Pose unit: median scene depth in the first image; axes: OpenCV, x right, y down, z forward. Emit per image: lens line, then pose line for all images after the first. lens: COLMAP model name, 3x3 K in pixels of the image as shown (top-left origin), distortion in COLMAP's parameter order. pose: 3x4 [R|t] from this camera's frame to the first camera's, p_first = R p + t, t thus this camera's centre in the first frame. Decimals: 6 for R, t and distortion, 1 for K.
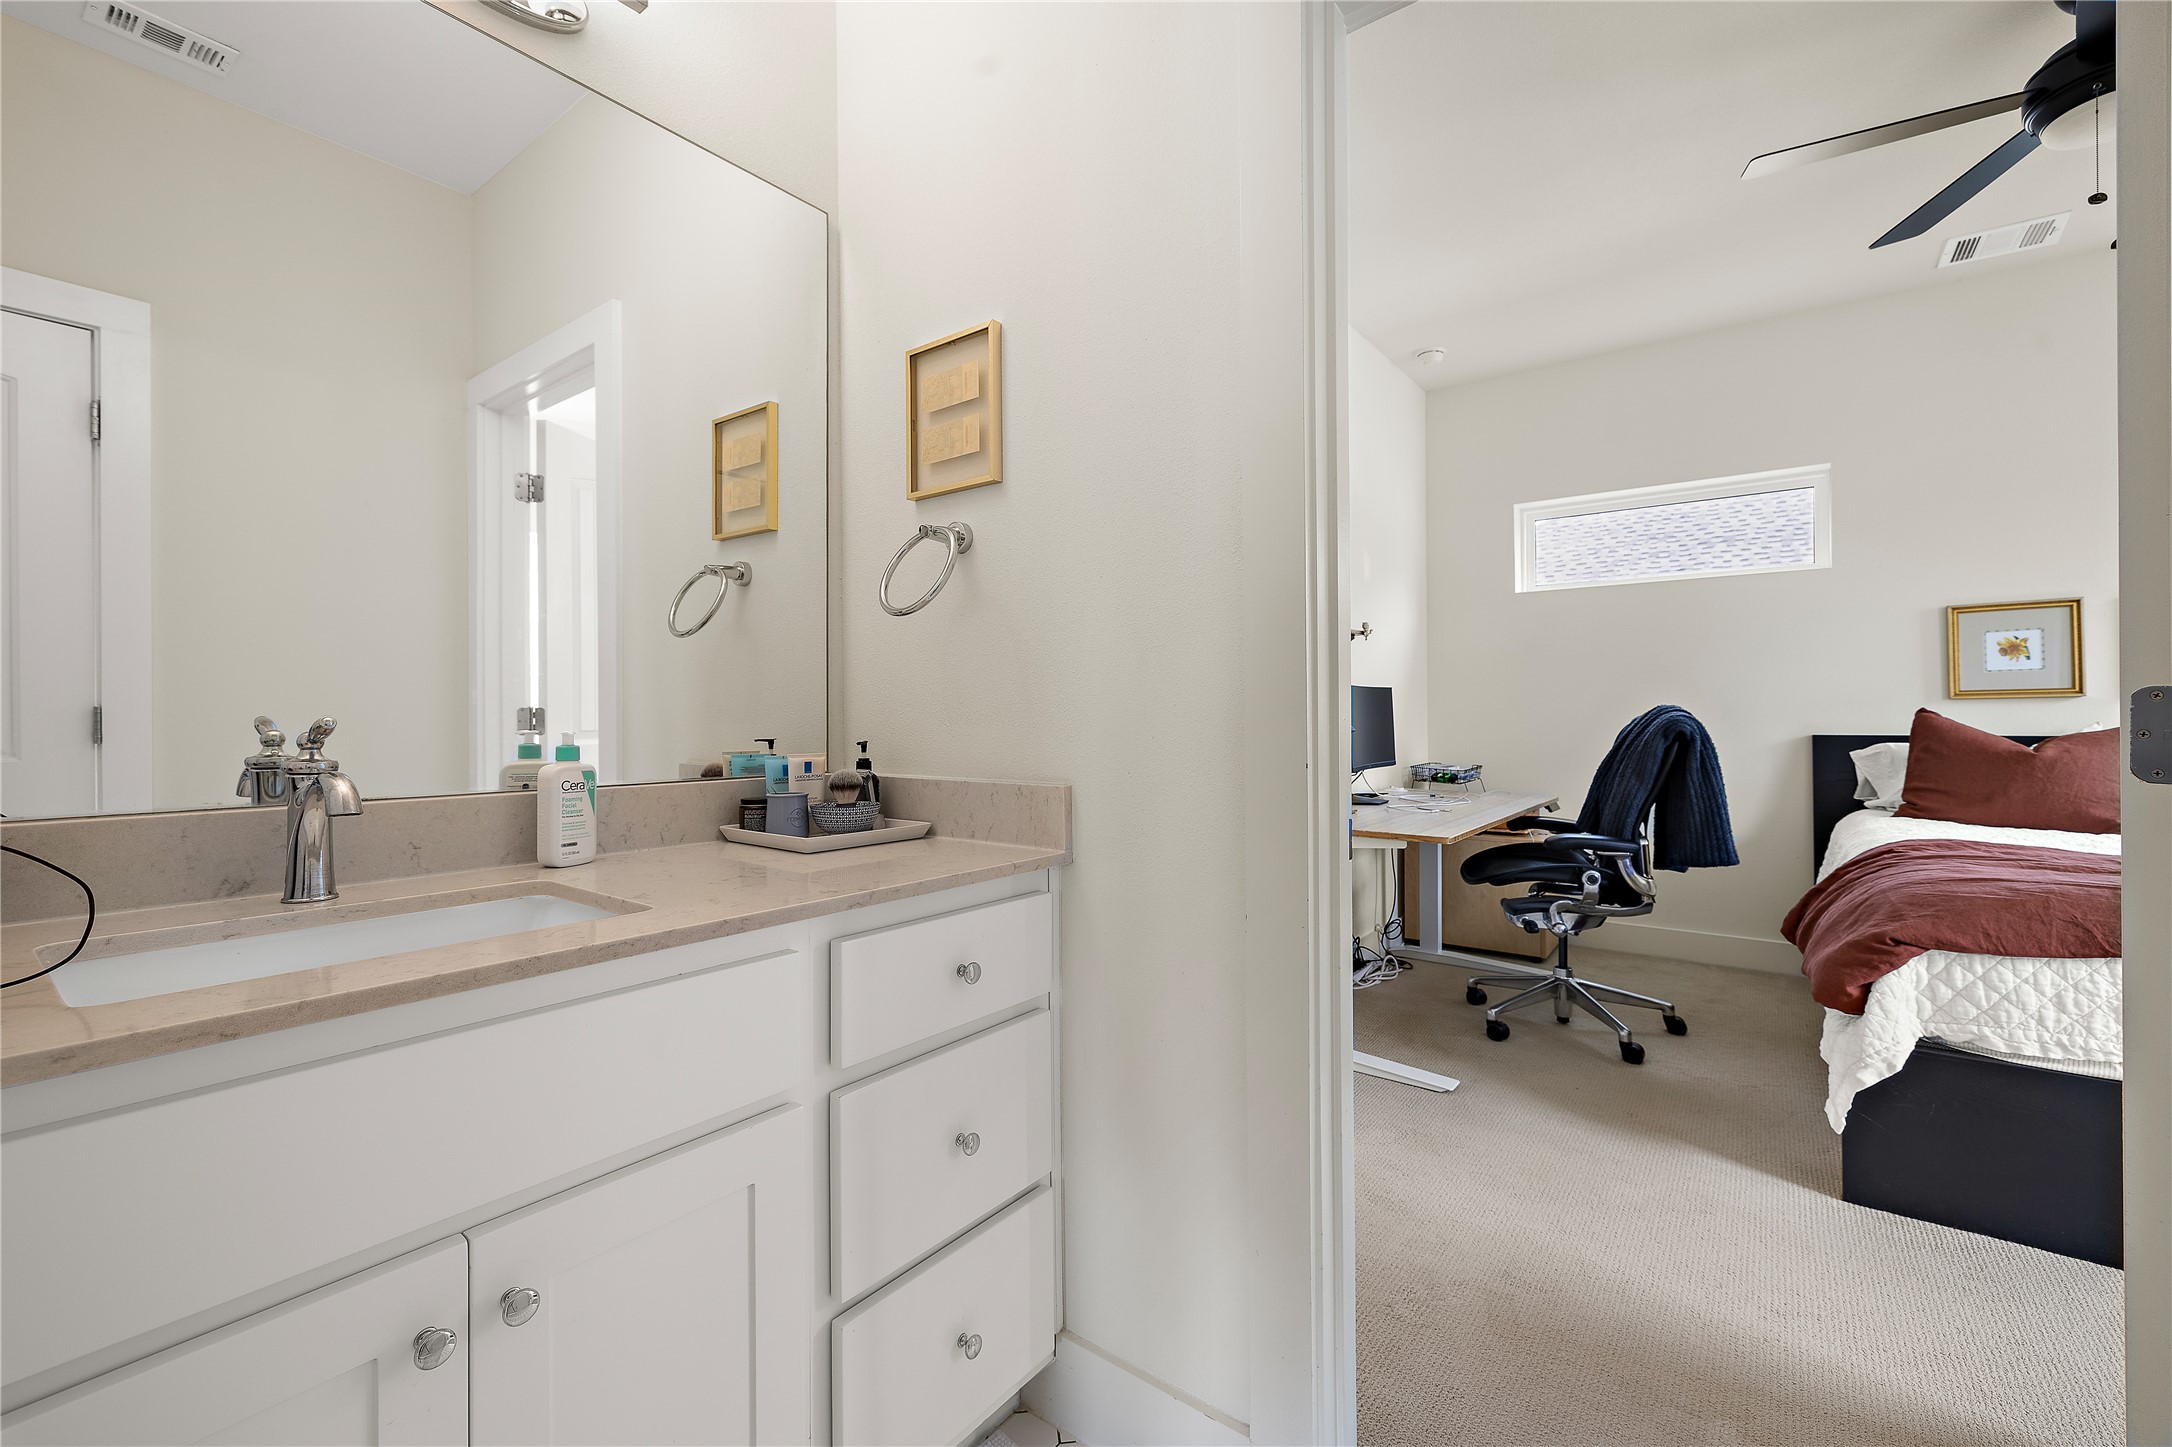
lens RADIAL K [[930.0, 0, 1082.5], [0, 930.0, 712.7], [0, 0, 1]] dist [0.000877, 0.000010]
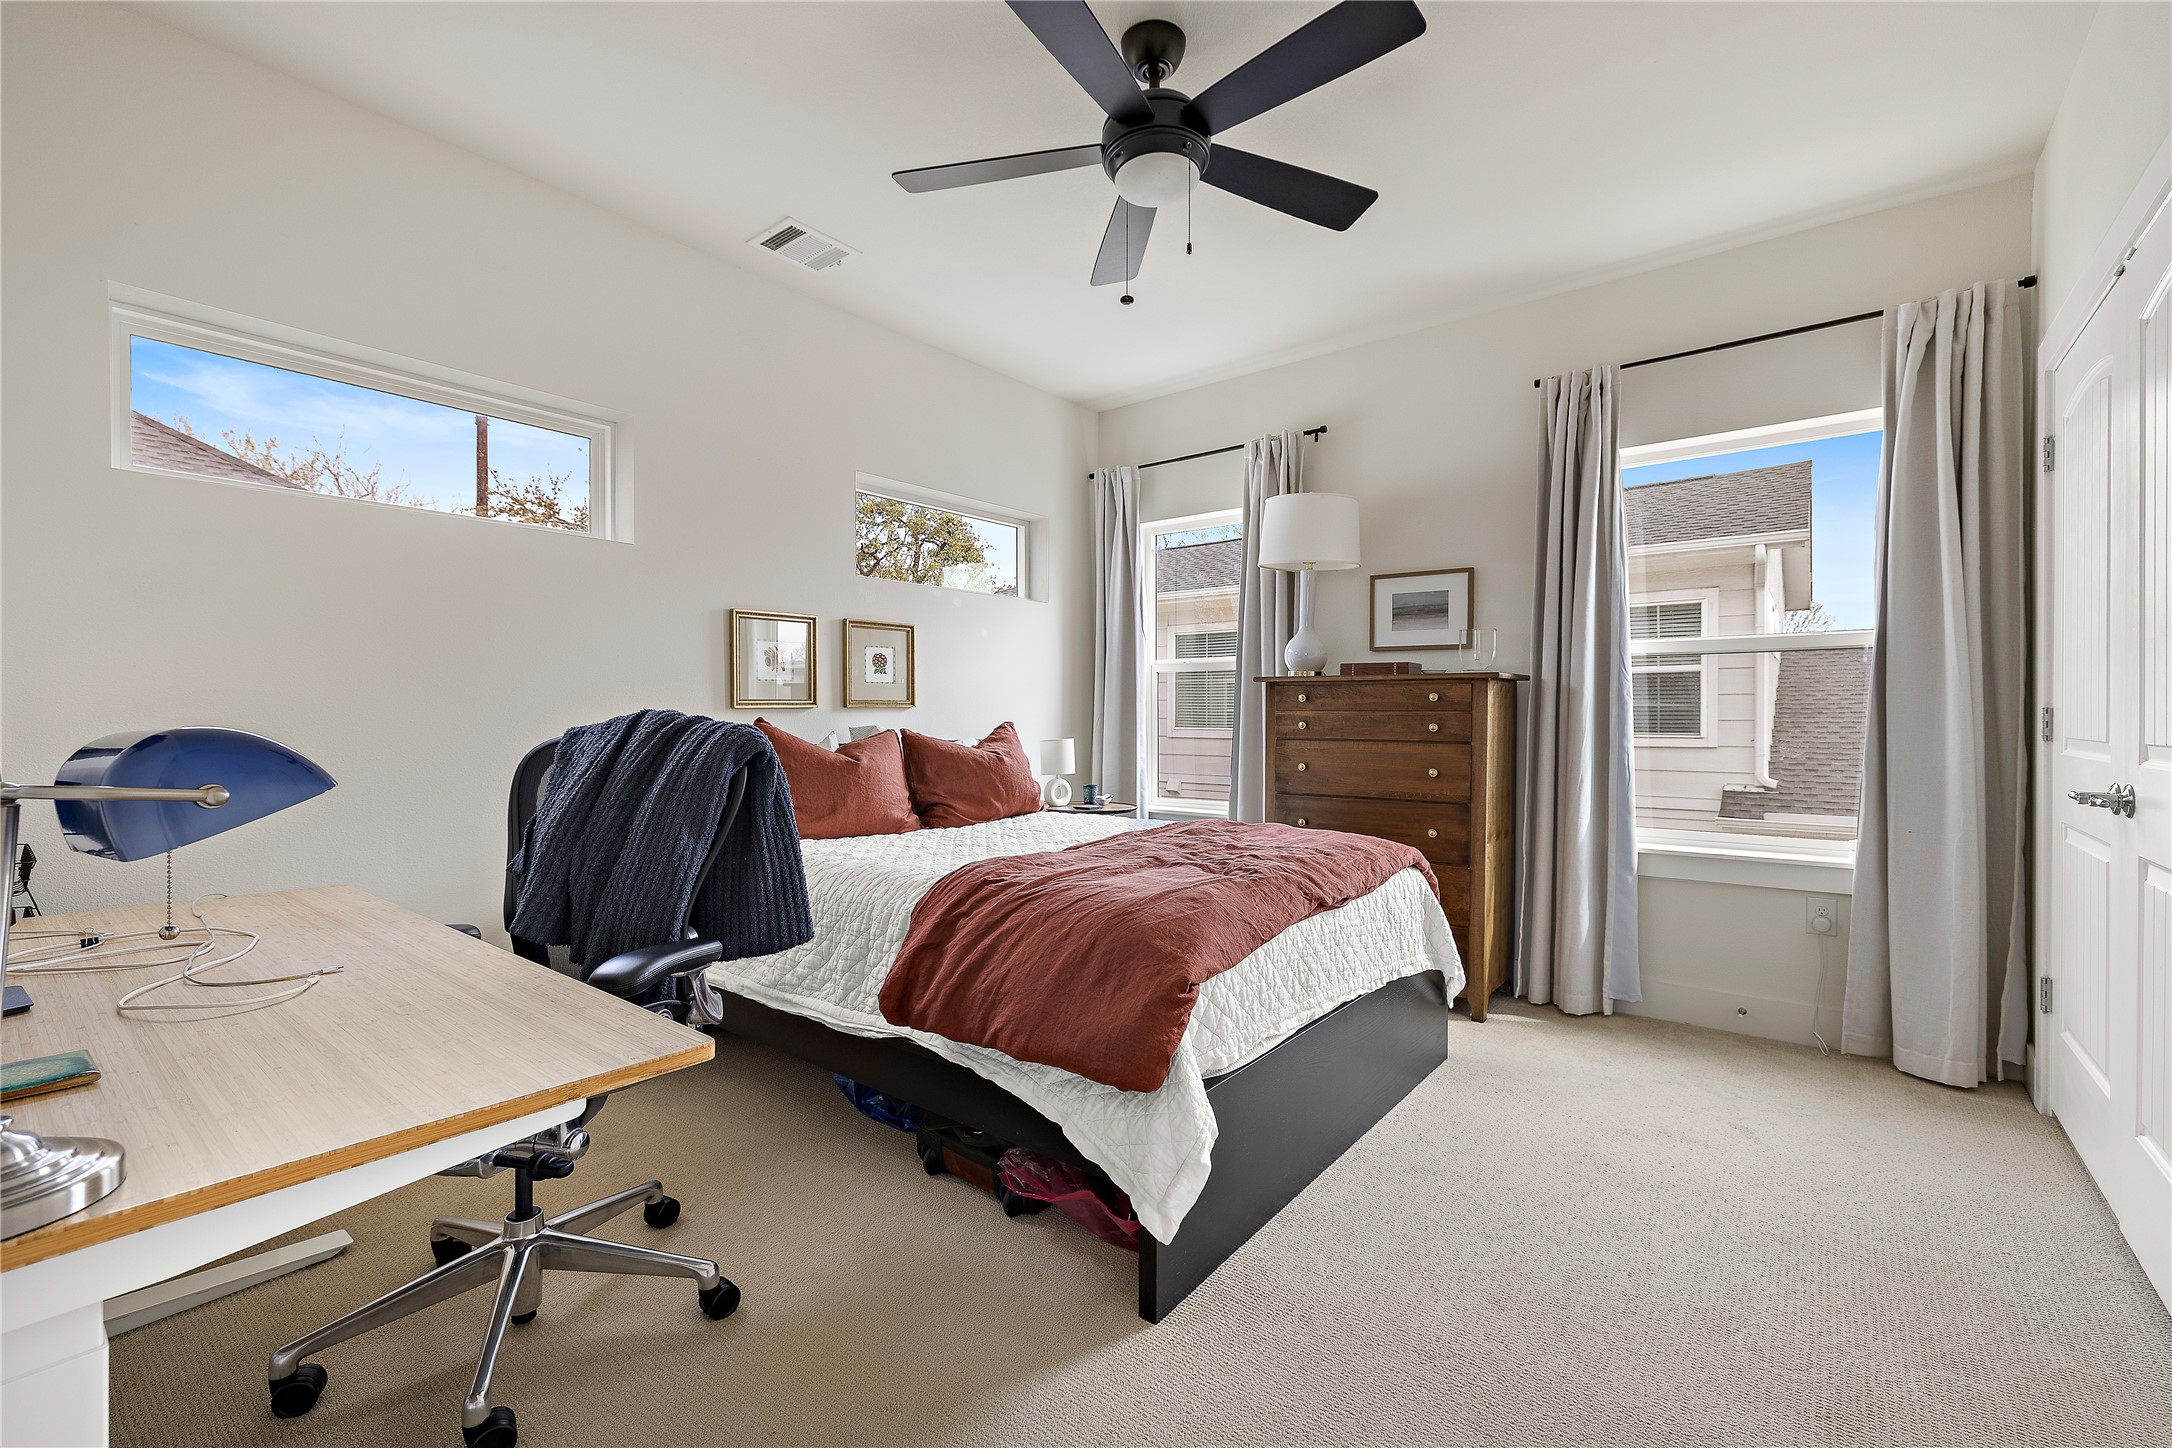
lens RADIAL K [[930.0, 0, 1083.6], [0, 930.0, 715.1], [0, 0, 1]] dist [0.000877, 0.000010]
pose [[0.022892, 0.010927, 0.999678, 0.006932], [0.001495, 0.999939, -0.010964, 0.005504], [-0.999737, 0.001746, 0.022874, 1.078044]]
